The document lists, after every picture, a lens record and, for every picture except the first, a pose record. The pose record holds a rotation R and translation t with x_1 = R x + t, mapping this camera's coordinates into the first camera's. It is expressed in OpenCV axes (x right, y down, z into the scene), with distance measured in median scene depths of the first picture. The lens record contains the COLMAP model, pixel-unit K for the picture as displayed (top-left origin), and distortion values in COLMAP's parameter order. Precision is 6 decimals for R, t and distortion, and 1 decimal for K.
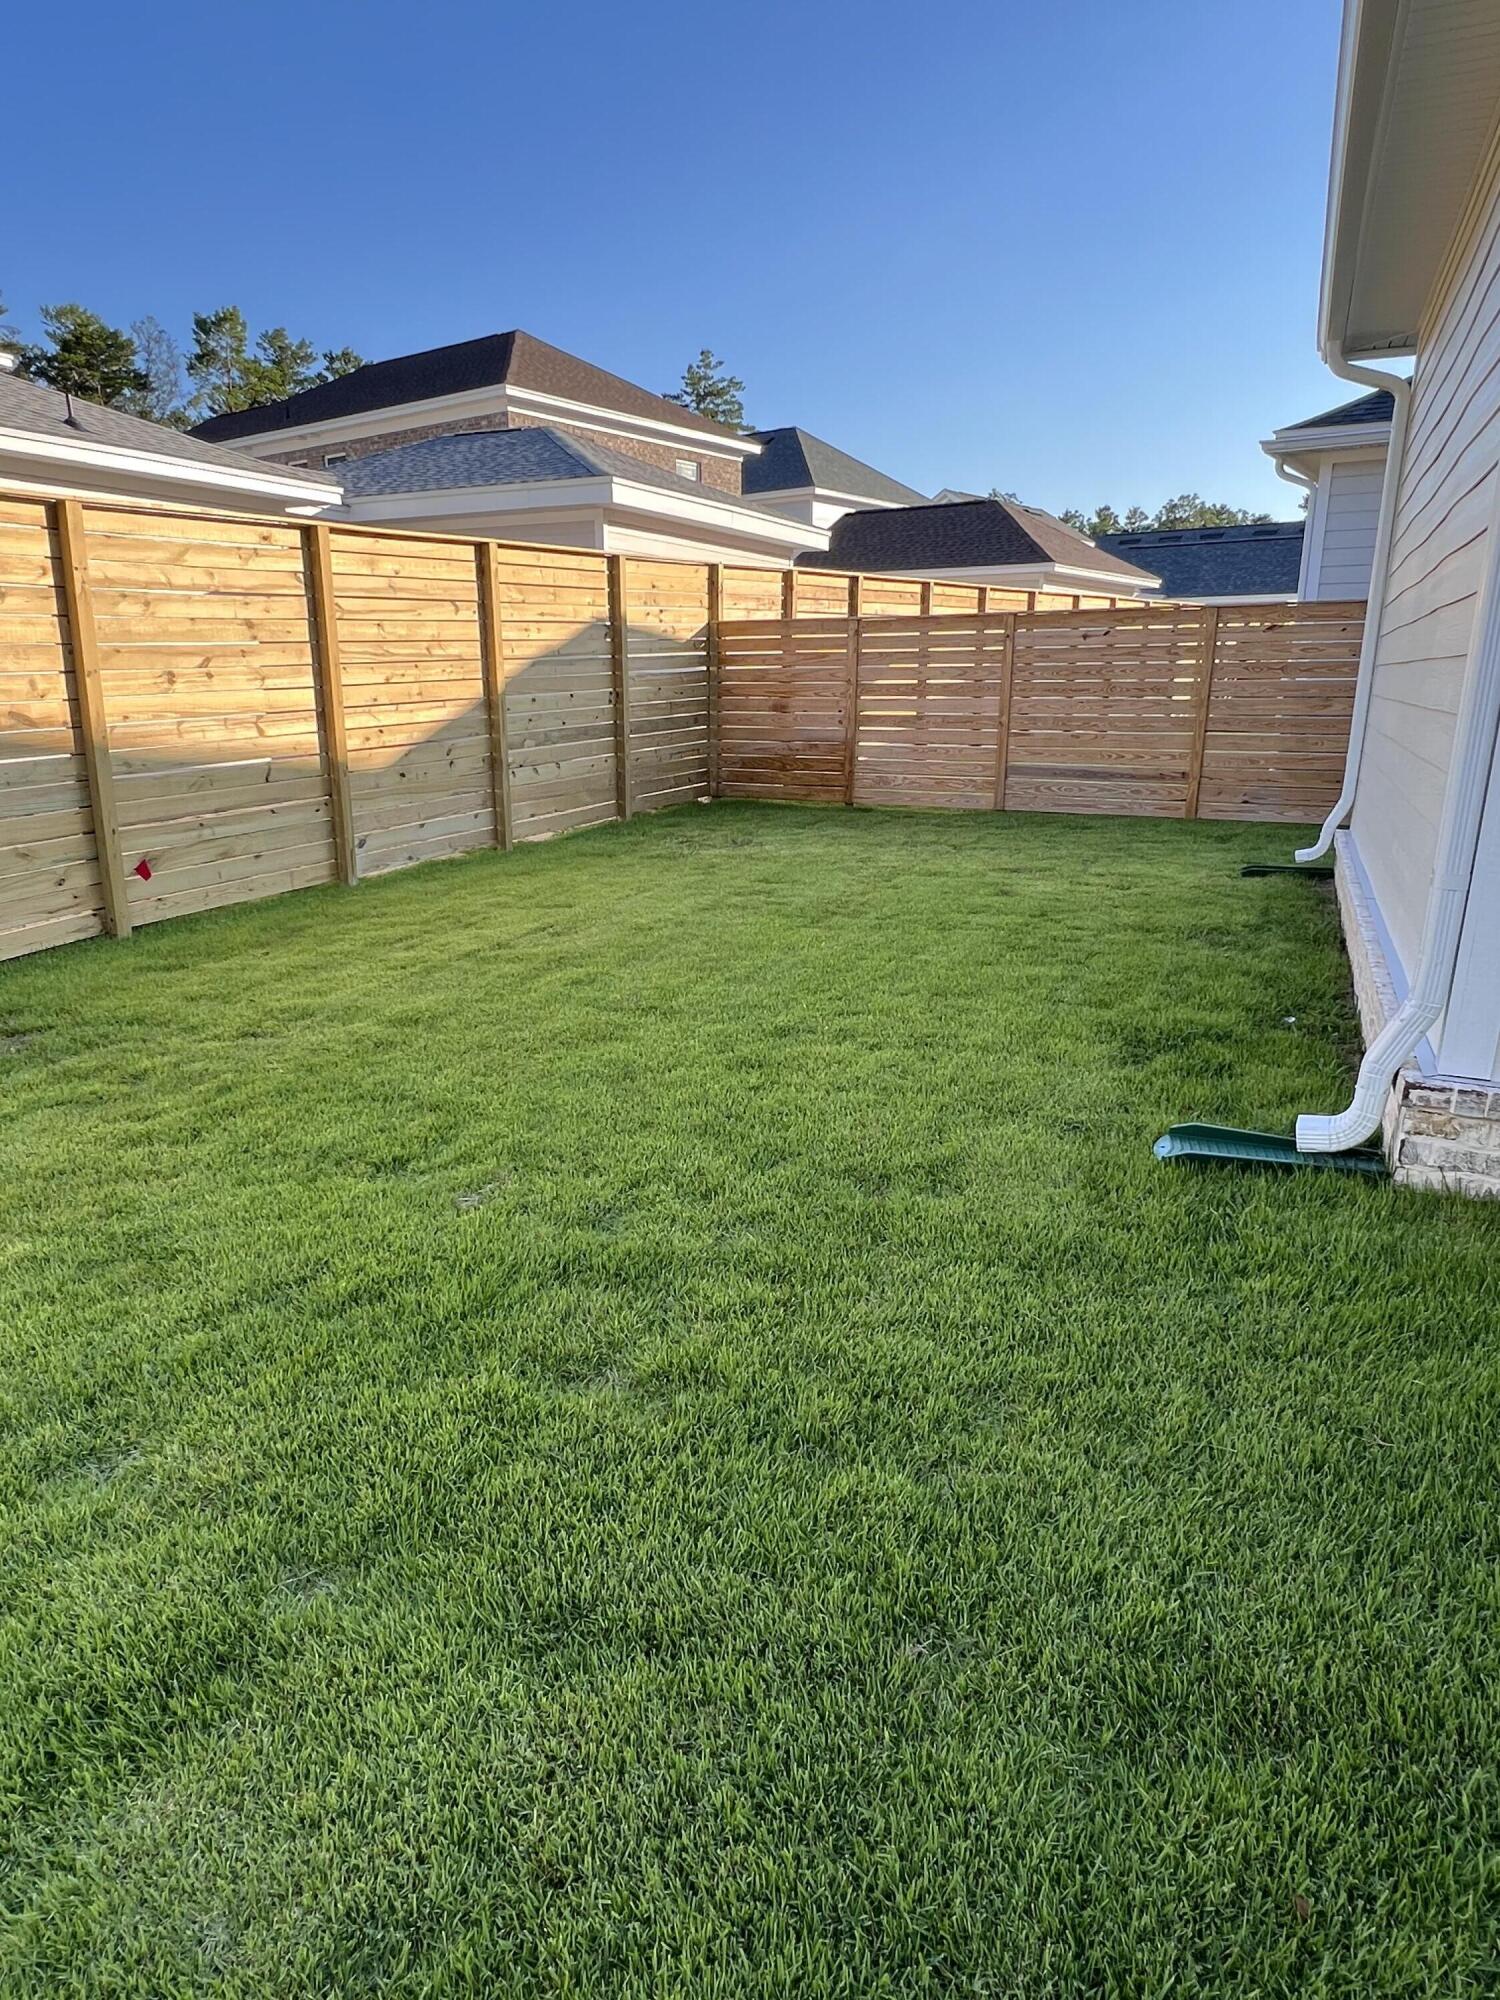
lens RADIAL K [[1192.4, 0, 750.0], [0, 1192.4, 1000.0], [0, 0, 1]] dist [-0.003872, -0.005018]
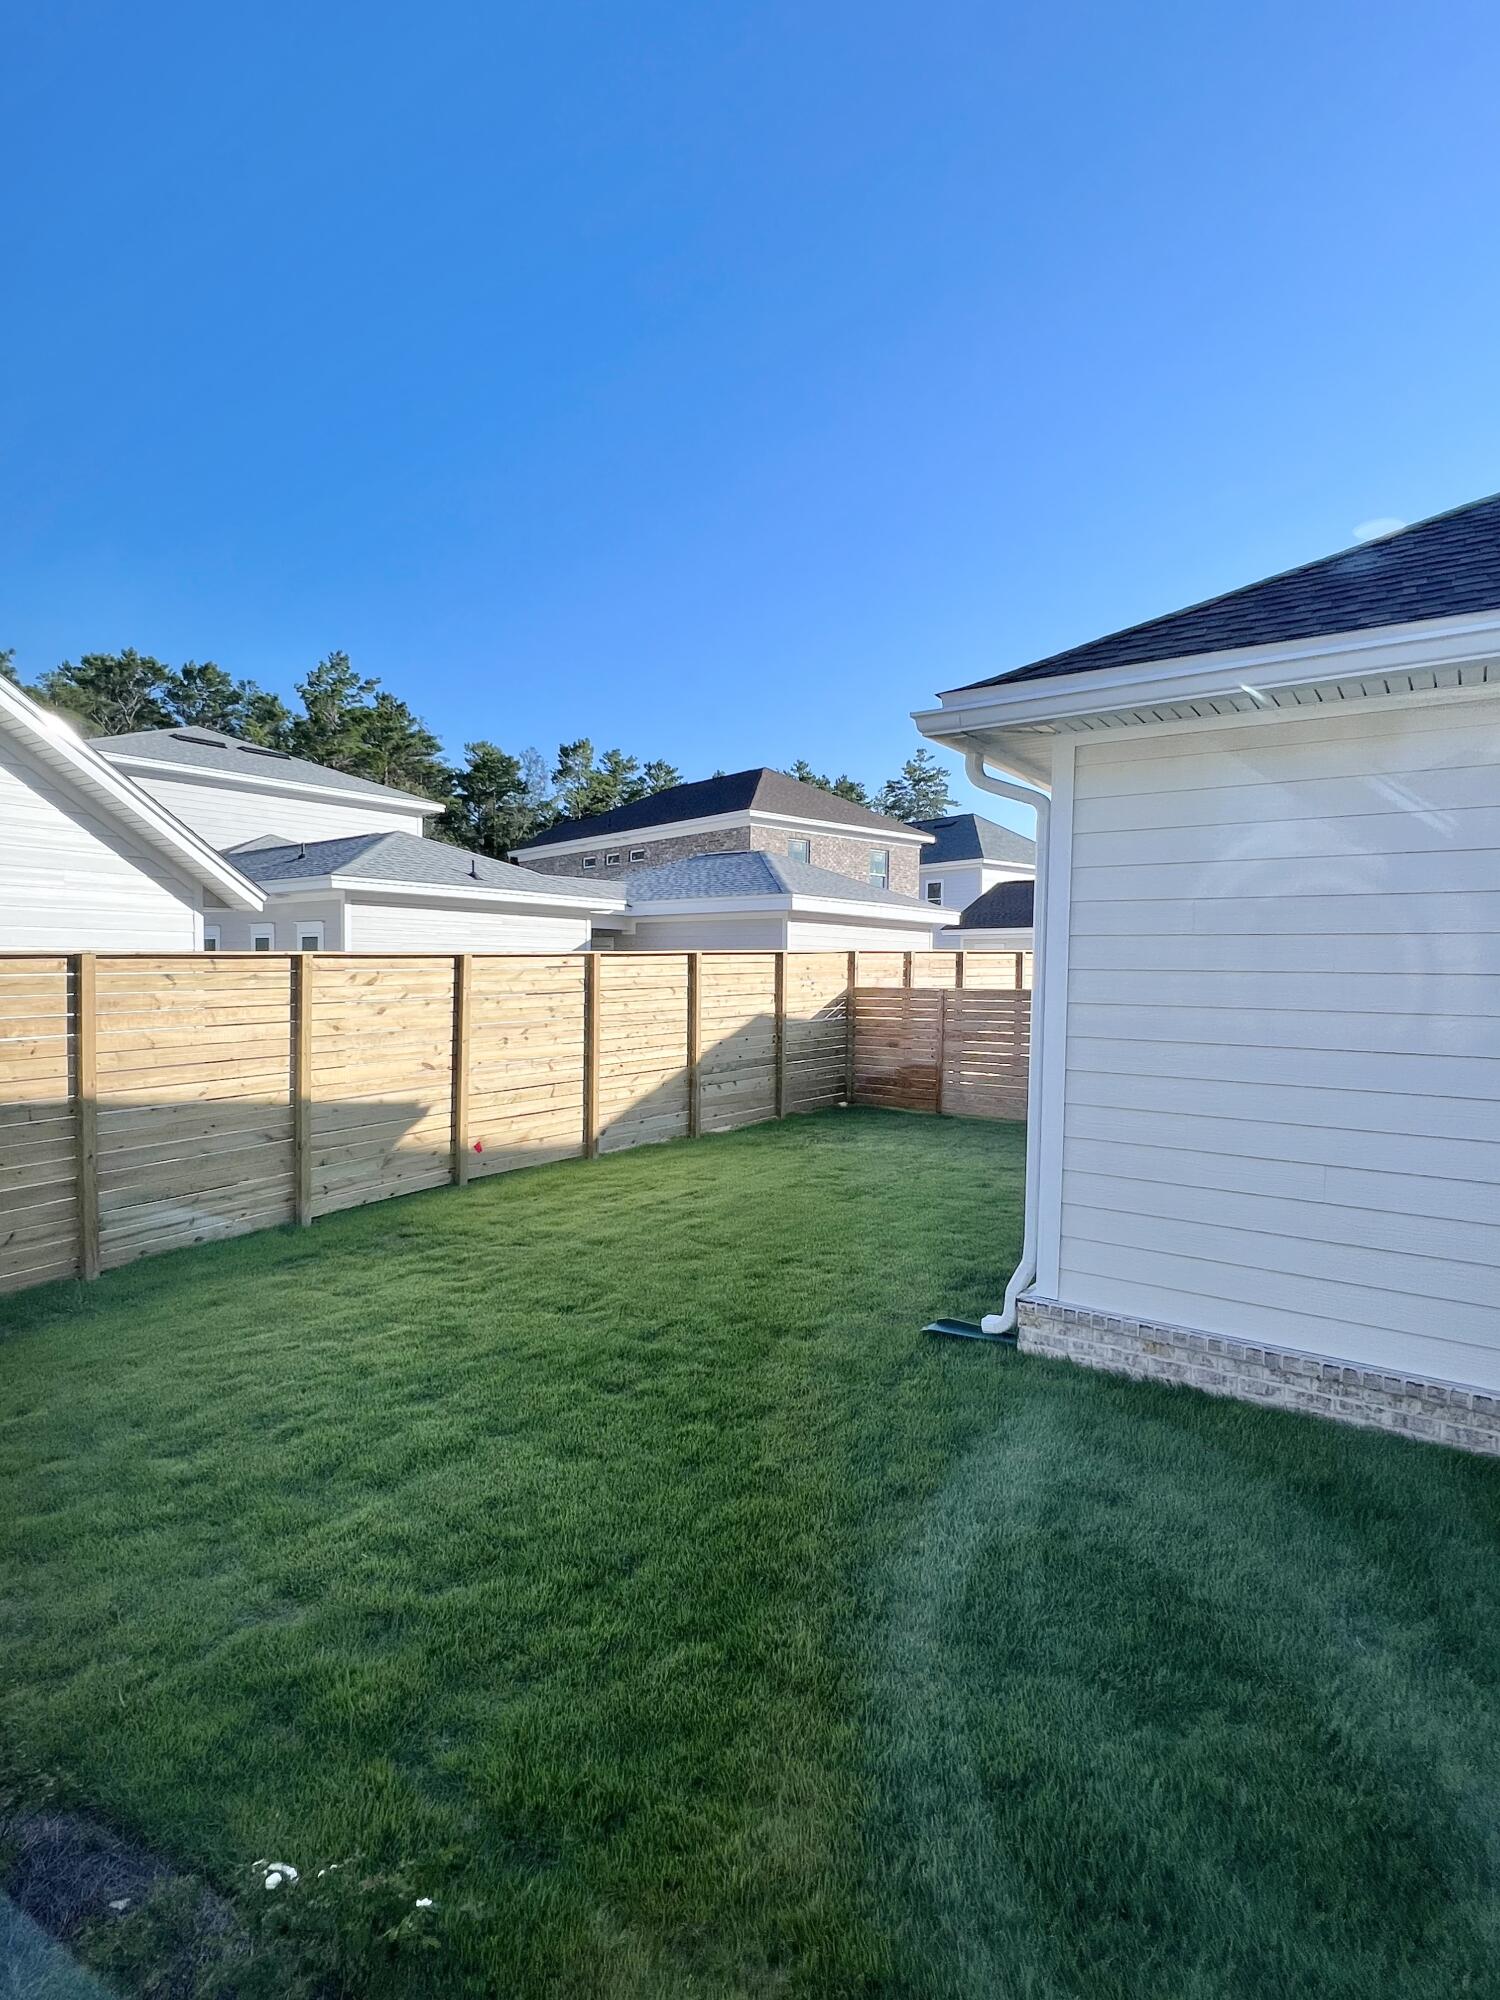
lens RADIAL K [[1003.4, 0, 764.1], [0, 1003.4, 1003.0], [0, 0, 1]] dist [-0.001039, 0.000790]
pose [[0.980068, 0.016709, -0.197961, 0.264462], [-0.063014, 0.971148, -0.230003, -0.001172], [0.188406, 0.237893, 0.952843, -0.520469]]
